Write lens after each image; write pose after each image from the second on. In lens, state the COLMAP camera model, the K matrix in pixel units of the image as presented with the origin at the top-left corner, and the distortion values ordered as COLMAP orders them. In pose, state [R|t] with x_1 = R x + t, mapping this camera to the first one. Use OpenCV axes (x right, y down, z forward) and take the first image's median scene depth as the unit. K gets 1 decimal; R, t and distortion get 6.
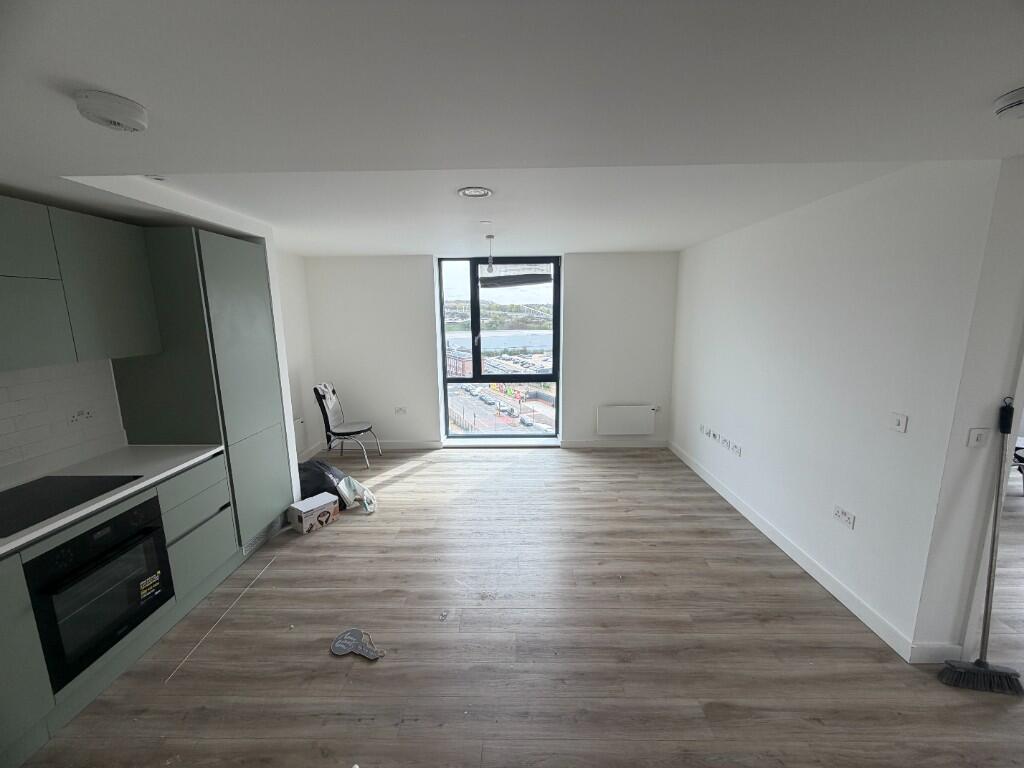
lens RADIAL K [[407.2, 0, 508.2], [0, 407.2, 383.4], [0, 0, 1]] dist [0.000091, 0.000506]
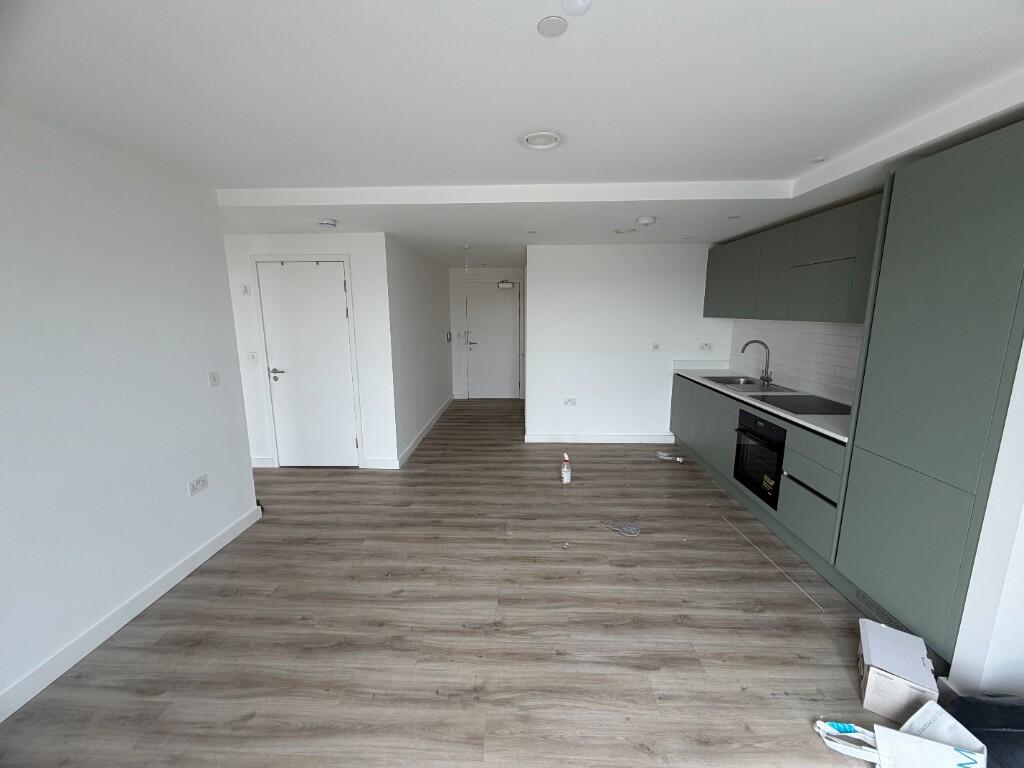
lens RADIAL K [[407.2, 0, 509.2], [0, 407.2, 386.2], [0, 0, 1]] dist [0.000091, 0.000506]
pose [[-0.999666, 0.013490, 0.022065, -0.022052], [0.020399, 0.935746, 0.352086, -0.252615], [-0.015897, 0.352418, -0.935708, 1.719038]]
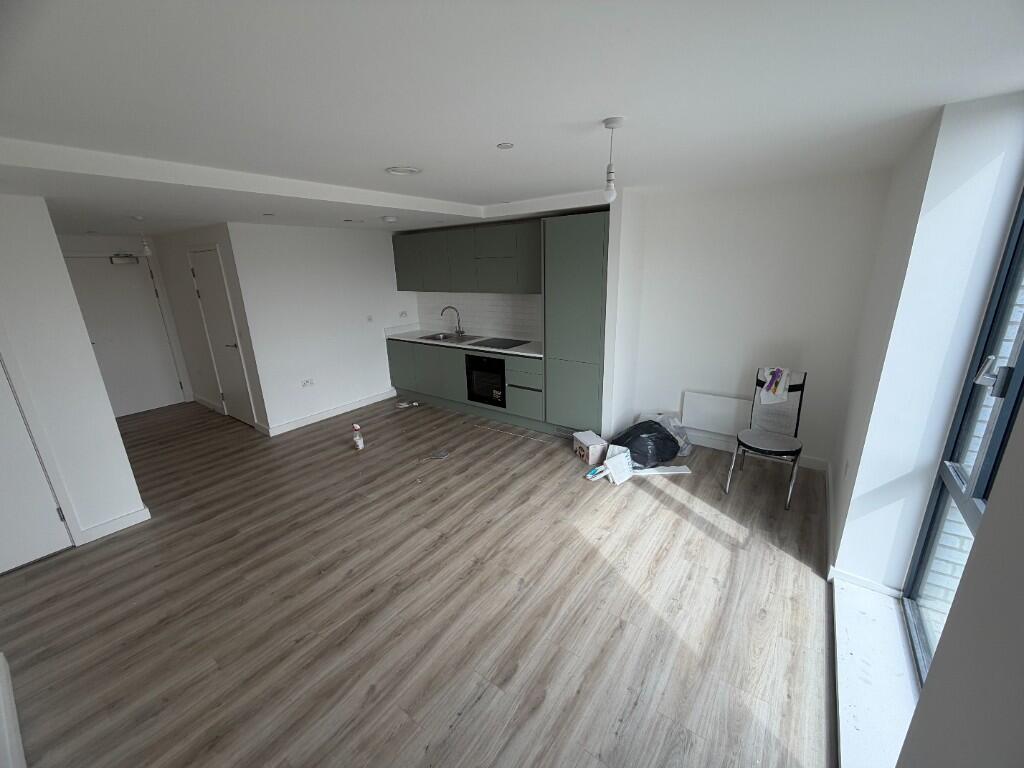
lens RADIAL K [[407.2, 0, 510.6], [0, 407.2, 384.4], [0, 0, 1]] dist [0.000091, 0.000506]
pose [[-0.574672, 0.258596, -0.776454, 0.653039], [-0.108043, 0.916487, 0.385199, -0.345572], [0.811221, 0.305253, -0.498740, 1.705288]]
